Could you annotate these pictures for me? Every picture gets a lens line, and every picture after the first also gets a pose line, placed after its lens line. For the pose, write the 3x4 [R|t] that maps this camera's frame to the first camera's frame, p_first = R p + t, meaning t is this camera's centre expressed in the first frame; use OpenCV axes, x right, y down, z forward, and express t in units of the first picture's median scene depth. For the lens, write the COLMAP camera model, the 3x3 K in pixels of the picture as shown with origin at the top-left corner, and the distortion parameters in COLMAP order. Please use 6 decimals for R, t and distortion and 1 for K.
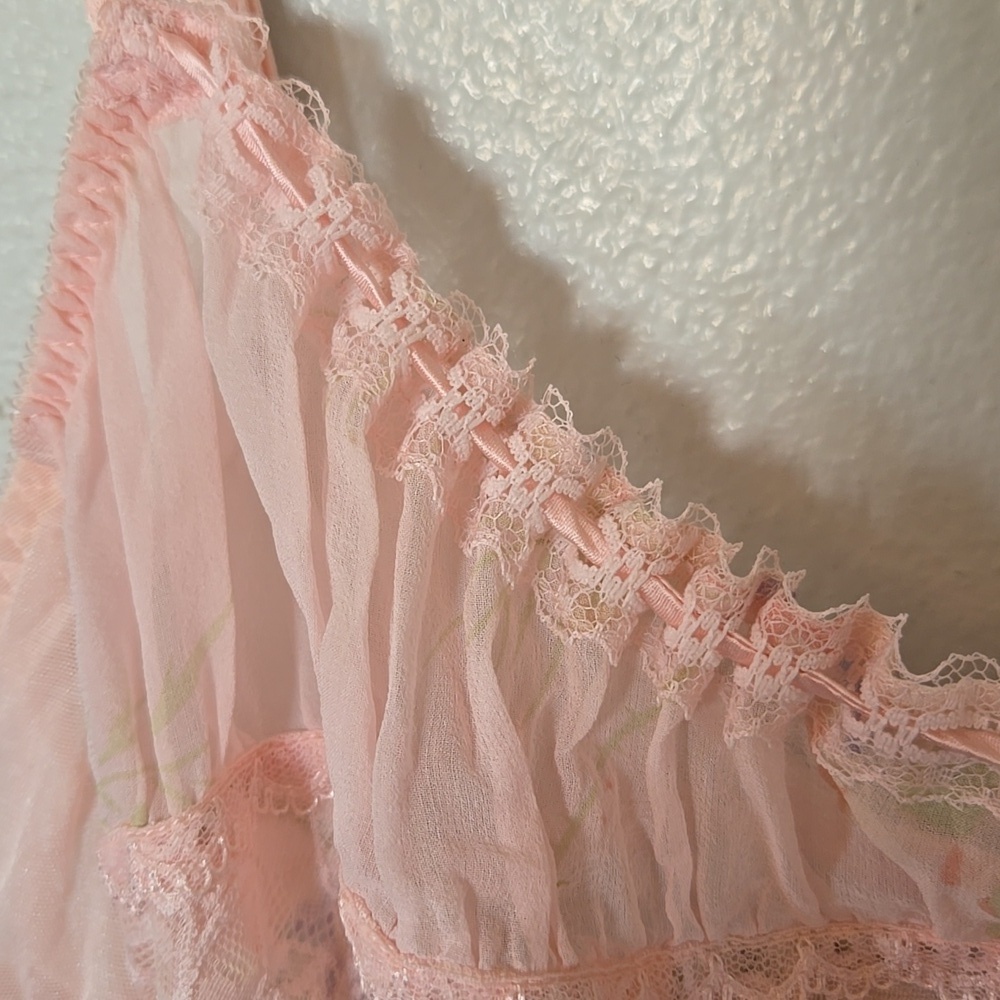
lens RADIAL K [[1409.1, 0, 500.0], [0, 1409.1, 500.0], [0, 0, 1]] dist [0.006901, -0.095122]
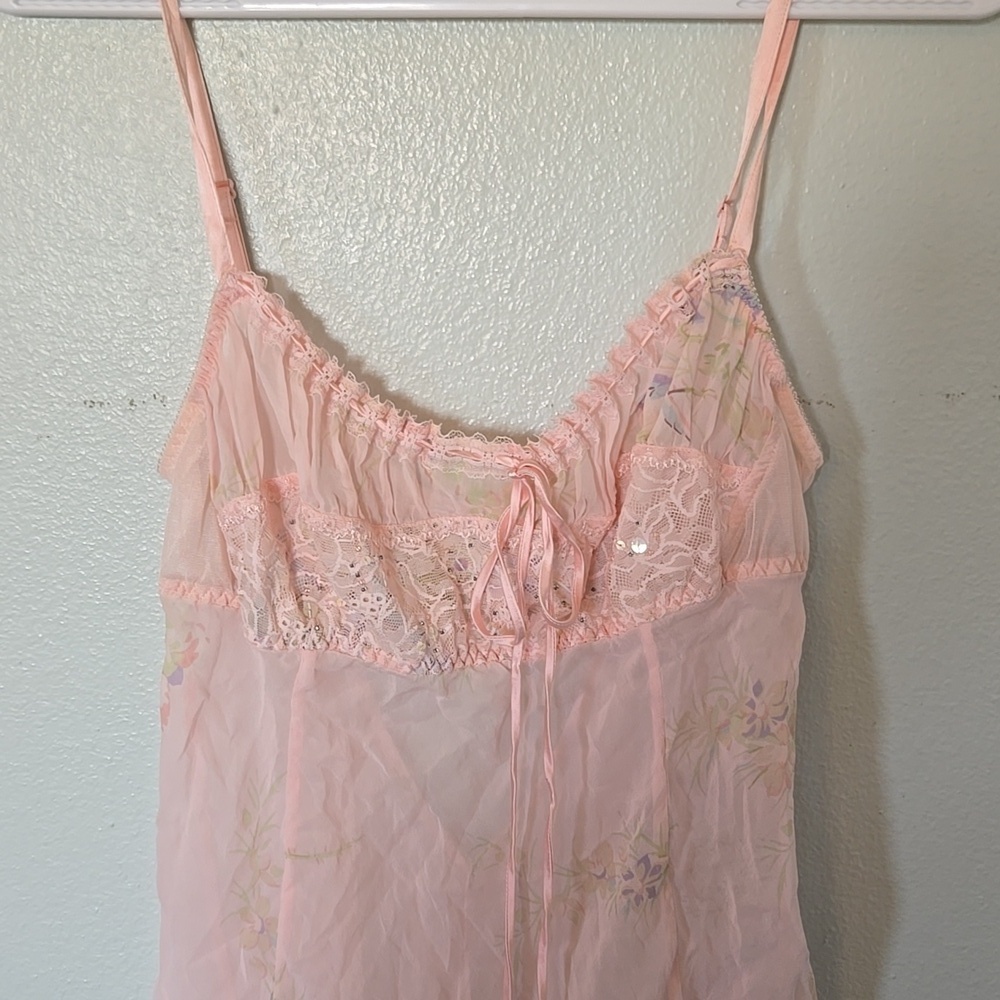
lens RADIAL K [[1505.6, 0, 500.0], [0, 1505.6, 500.0], [0, 0, 1]] dist [0.042160, -0.084823]
pose [[0.967279, -0.038989, 0.250700, -0.590948], [0.066922, 0.992336, -0.103880, 0.699912], [-0.244728, 0.117258, 0.962475, -2.927614]]
